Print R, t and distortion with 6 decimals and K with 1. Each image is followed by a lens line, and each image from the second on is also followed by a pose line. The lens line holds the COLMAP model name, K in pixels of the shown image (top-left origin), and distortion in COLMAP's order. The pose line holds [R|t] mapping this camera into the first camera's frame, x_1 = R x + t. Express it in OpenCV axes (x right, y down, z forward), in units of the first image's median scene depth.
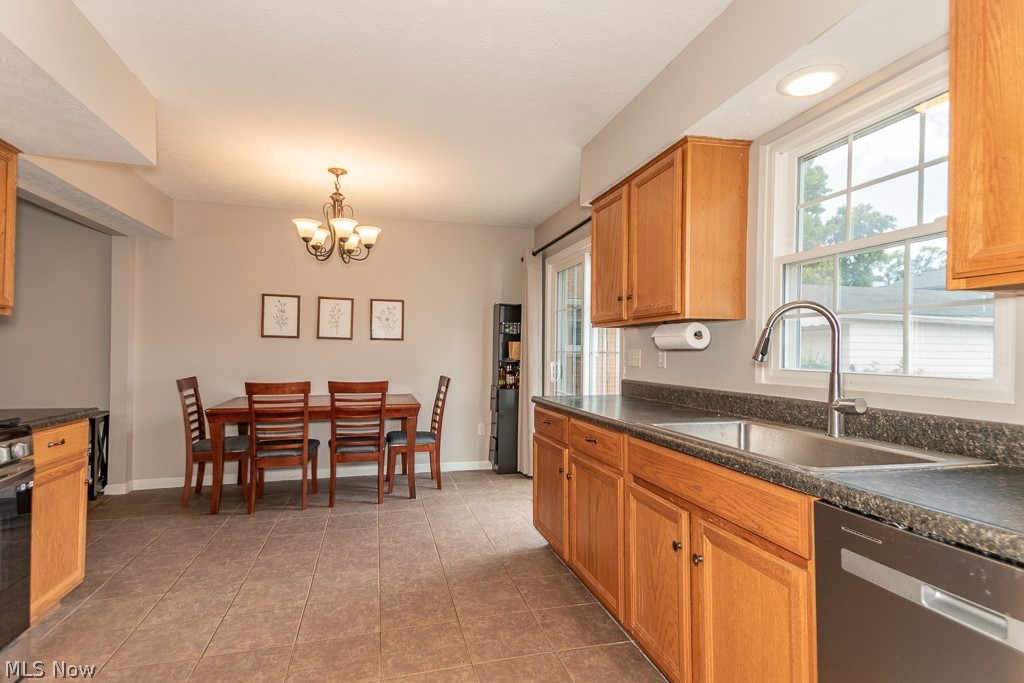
lens RADIAL K [[520.6, 0, 512.8], [0, 520.6, 341.5], [0, 0, 1]] dist [0.049755, -0.007248]
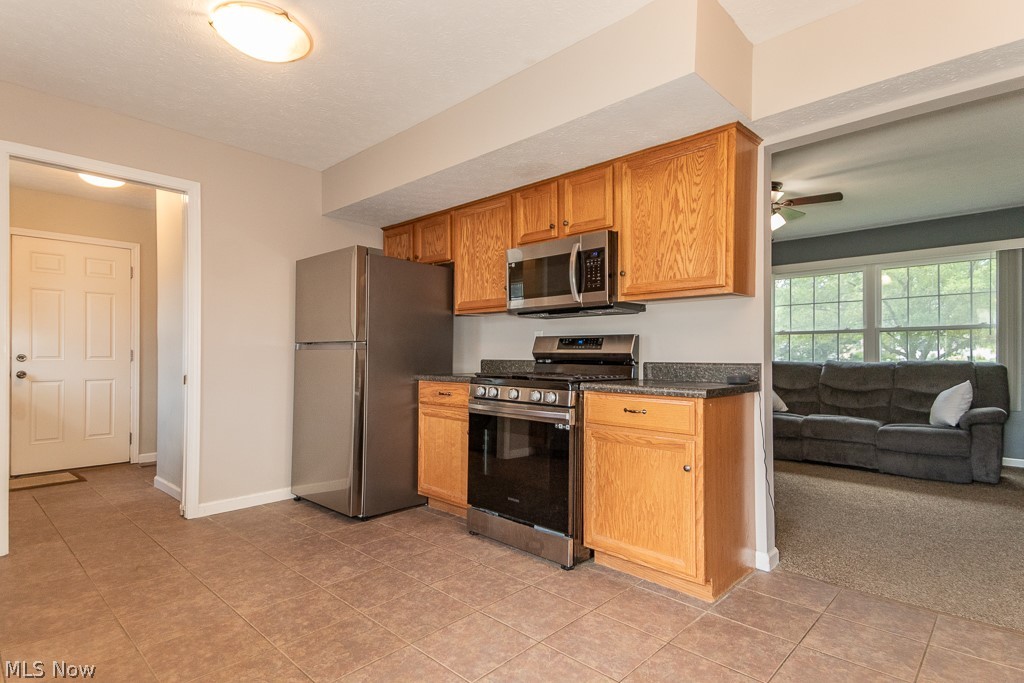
lens RADIAL K [[520.6, 0, 511.3], [0, 520.6, 350.7], [0, 0, 1]] dist [0.049755, -0.007248]
pose [[-0.852403, -0.019979, -0.522503, -0.046169], [-0.001923, 0.999383, -0.035075, 0.060906], [0.522881, -0.028893, -0.851916, 1.025940]]
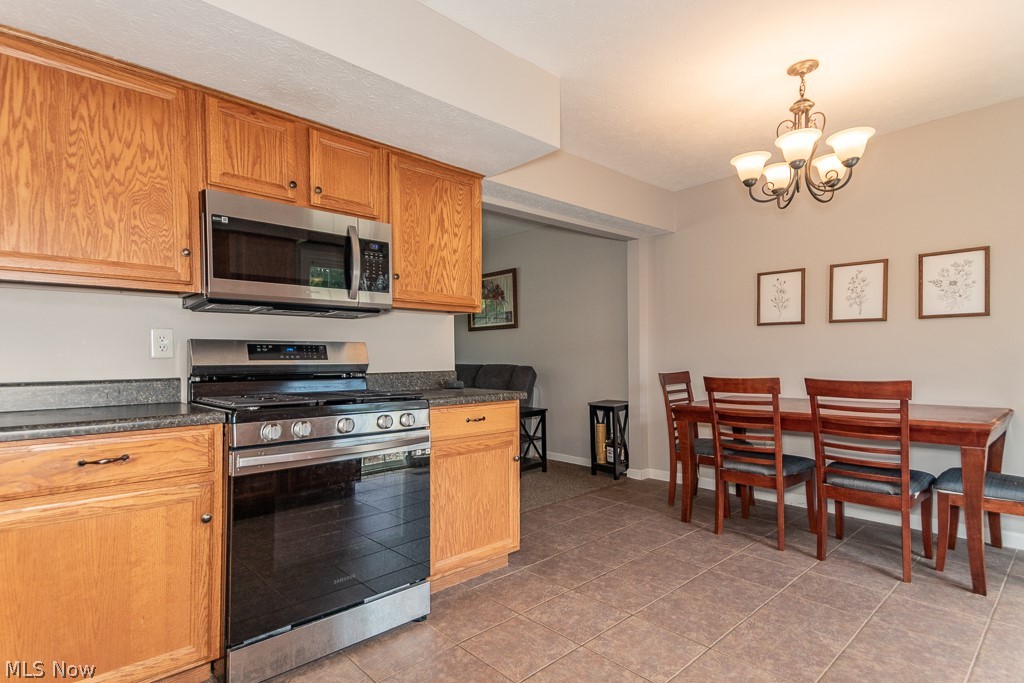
lens RADIAL K [[520.6, 0, 509.0], [0, 520.6, 355.9], [0, 0, 1]] dist [0.049755, -0.007248]
pose [[0.465261, -0.016914, -0.885012, 0.091735], [0.032688, 0.999464, -0.001917, 0.034776], [0.884570, -0.028037, 0.465564, 0.322051]]
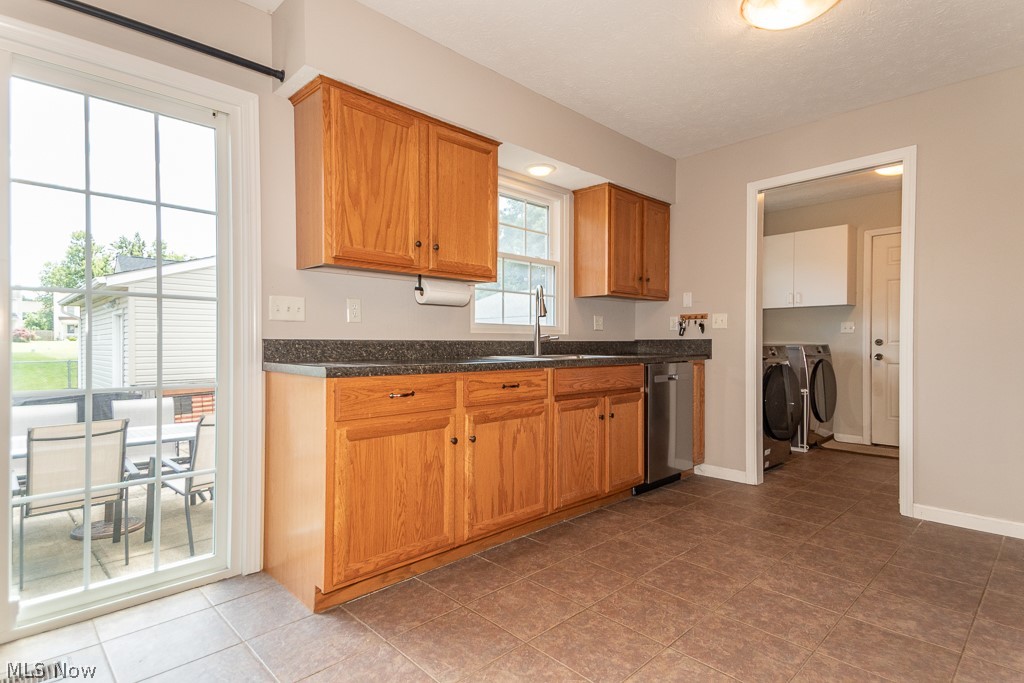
lens RADIAL K [[520.6, 0, 510.0], [0, 520.6, 345.7], [0, 0, 1]] dist [0.049755, -0.007248]
pose [[-0.485651, -0.015054, 0.874023, -0.469603], [-0.022035, 0.999745, 0.004975, 0.060074], [-0.873875, -0.016843, -0.485859, 0.916944]]
